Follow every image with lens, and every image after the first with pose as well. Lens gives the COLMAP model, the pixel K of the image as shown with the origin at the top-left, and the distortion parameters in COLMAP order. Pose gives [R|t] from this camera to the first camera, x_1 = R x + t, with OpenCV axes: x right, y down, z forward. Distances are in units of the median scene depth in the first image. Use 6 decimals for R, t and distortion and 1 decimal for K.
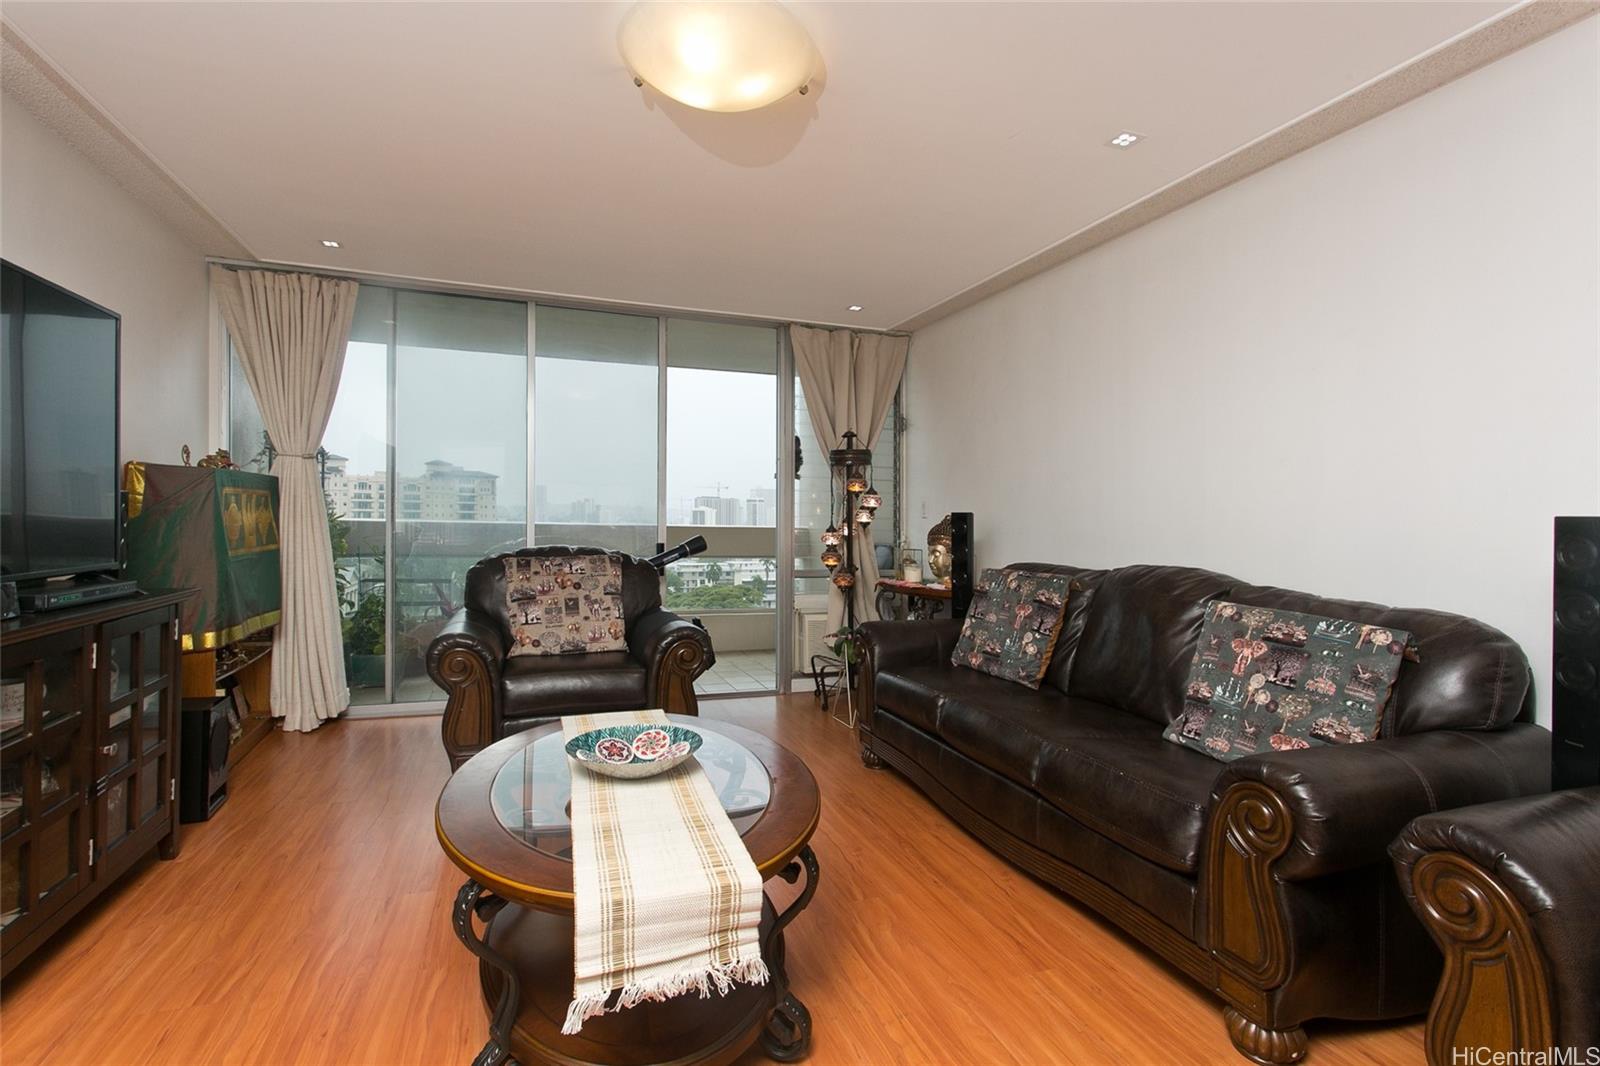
lens RADIAL K [[763.9, 0, 796.6], [0, 763.9, 521.7], [0, 0, 1]] dist [-0.000950, 0.000850]
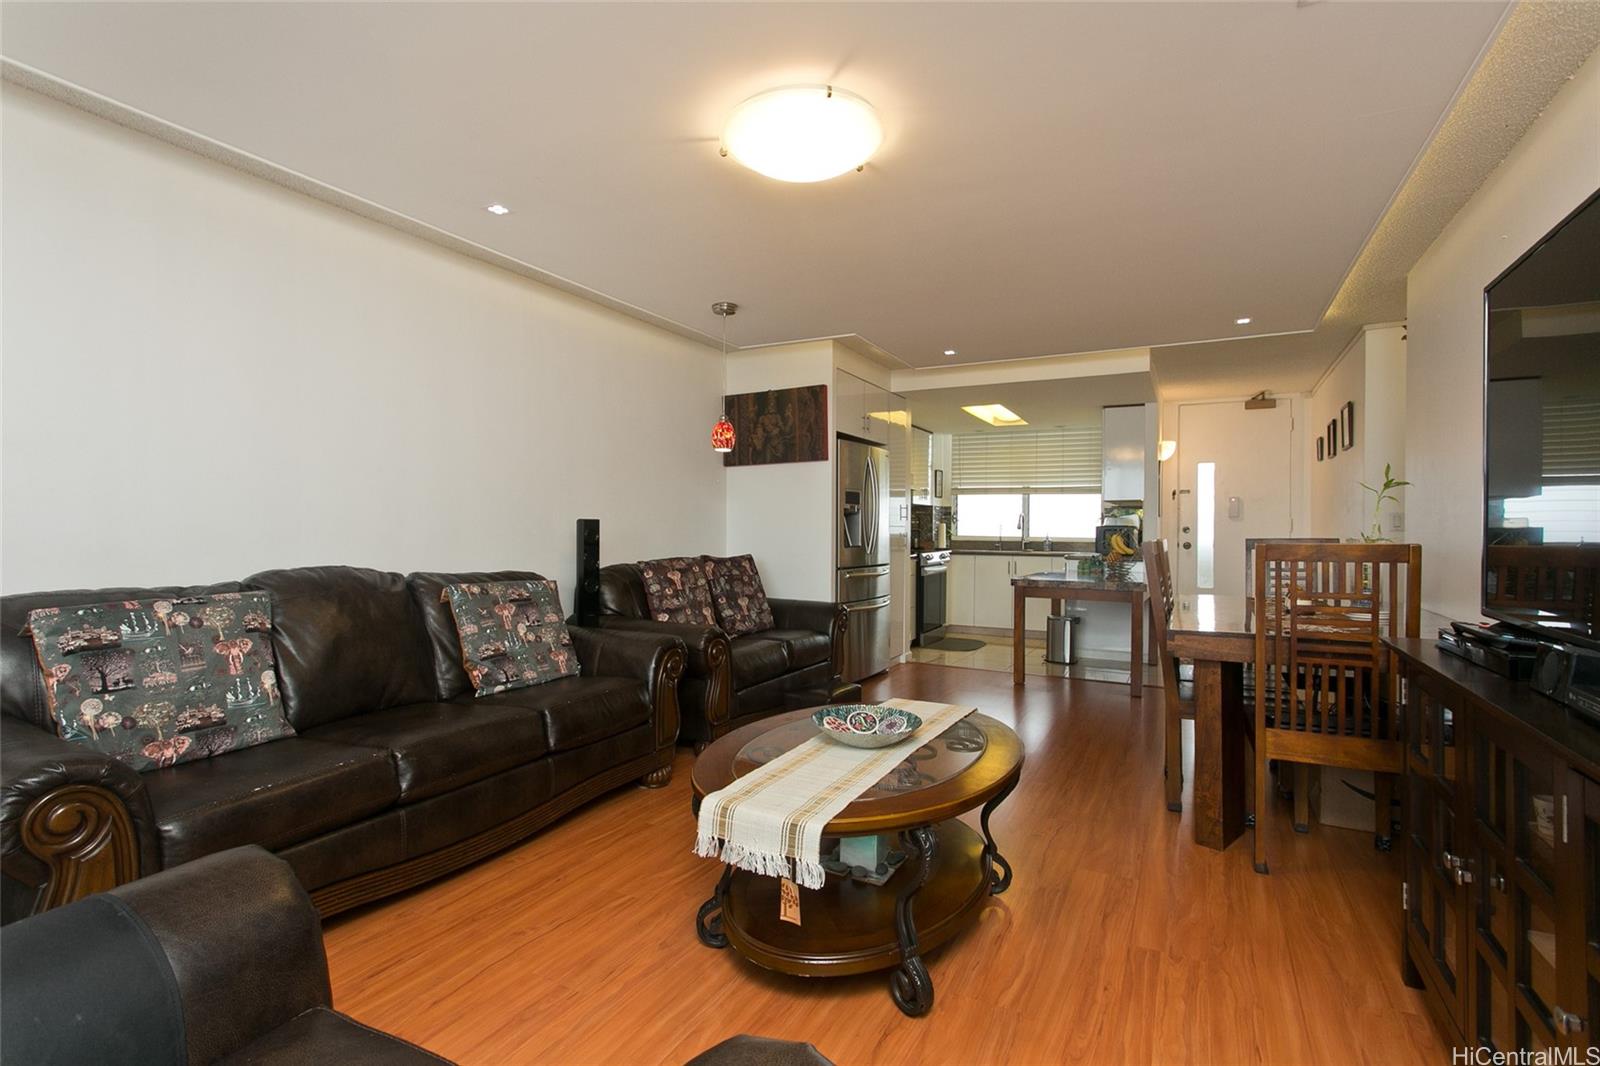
lens RADIAL K [[763.9, 0, 795.2], [0, 763.9, 520.6], [0, 0, 1]] dist [-0.000950, 0.000850]
pose [[-0.688723, -0.028590, 0.724461, -0.501606], [-0.027652, 0.999531, 0.013157, -0.023313], [-0.724497, -0.010972, -0.689190, 0.964802]]
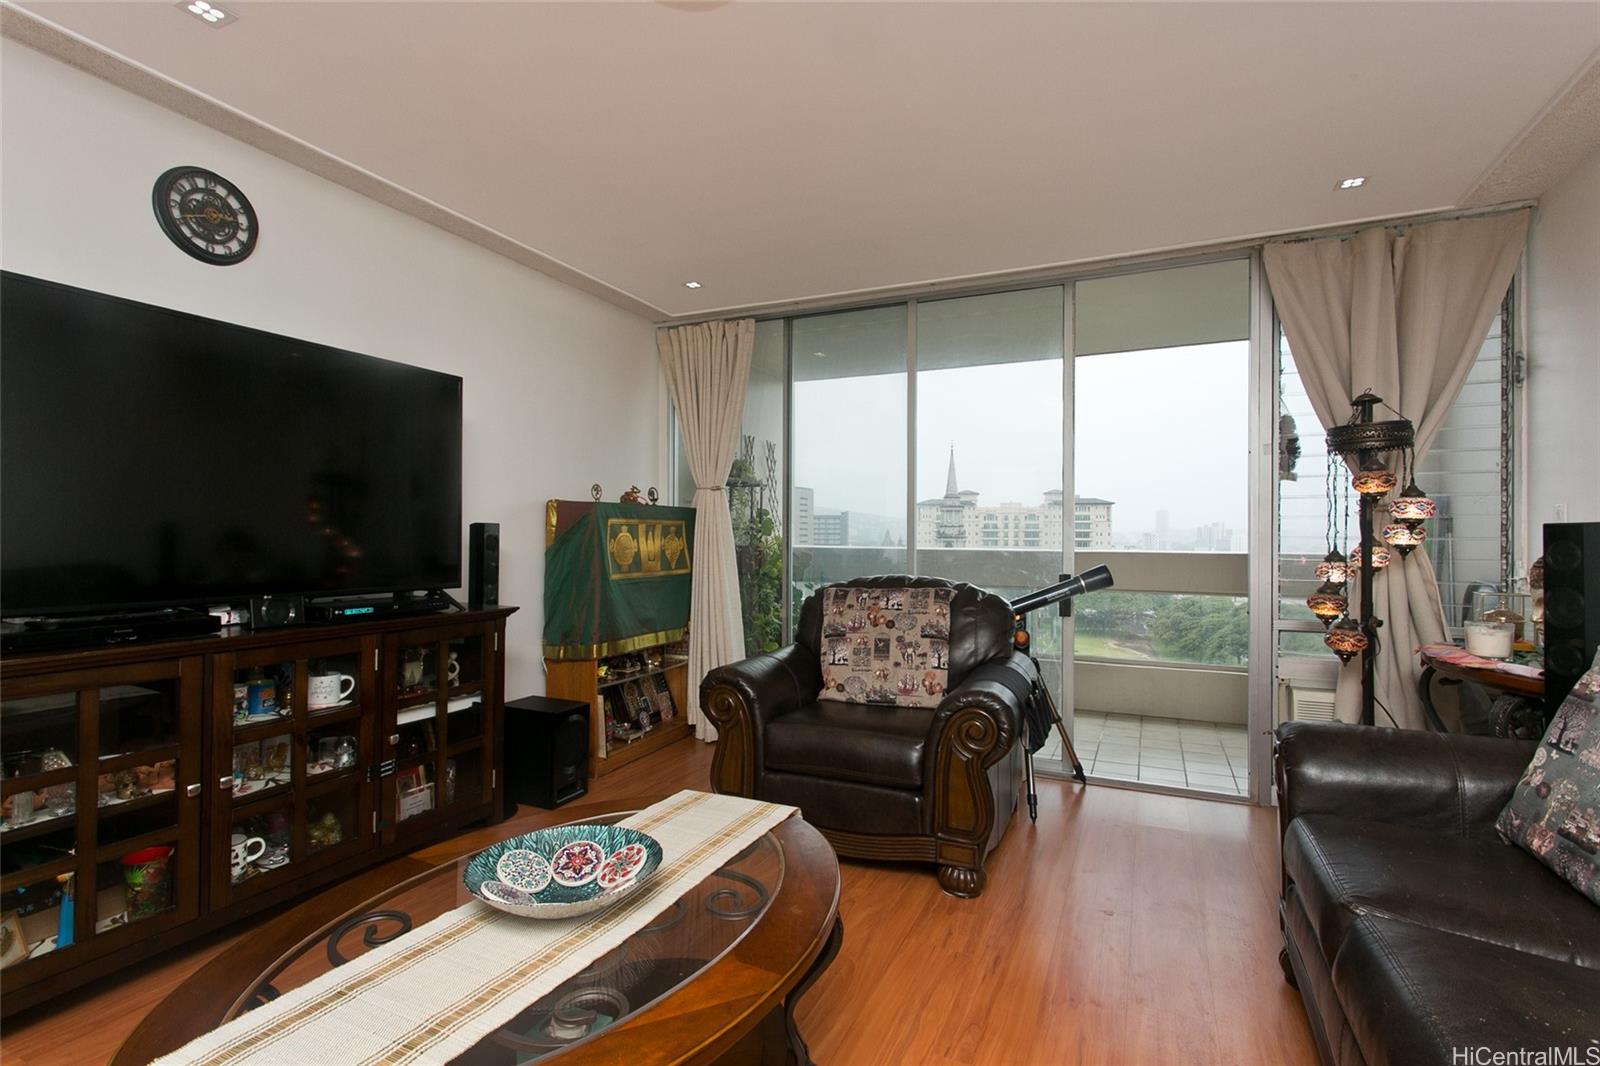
lens RADIAL K [[763.9, 0, 795.3], [0, 763.9, 549.1], [0, 0, 1]] dist [-0.000950, 0.000850]
pose [[0.713335, -0.004368, -0.700810, 0.217705], [0.004560, 0.999988, -0.001591, 0.003152], [0.700809, -0.002061, 0.713346, 0.329884]]
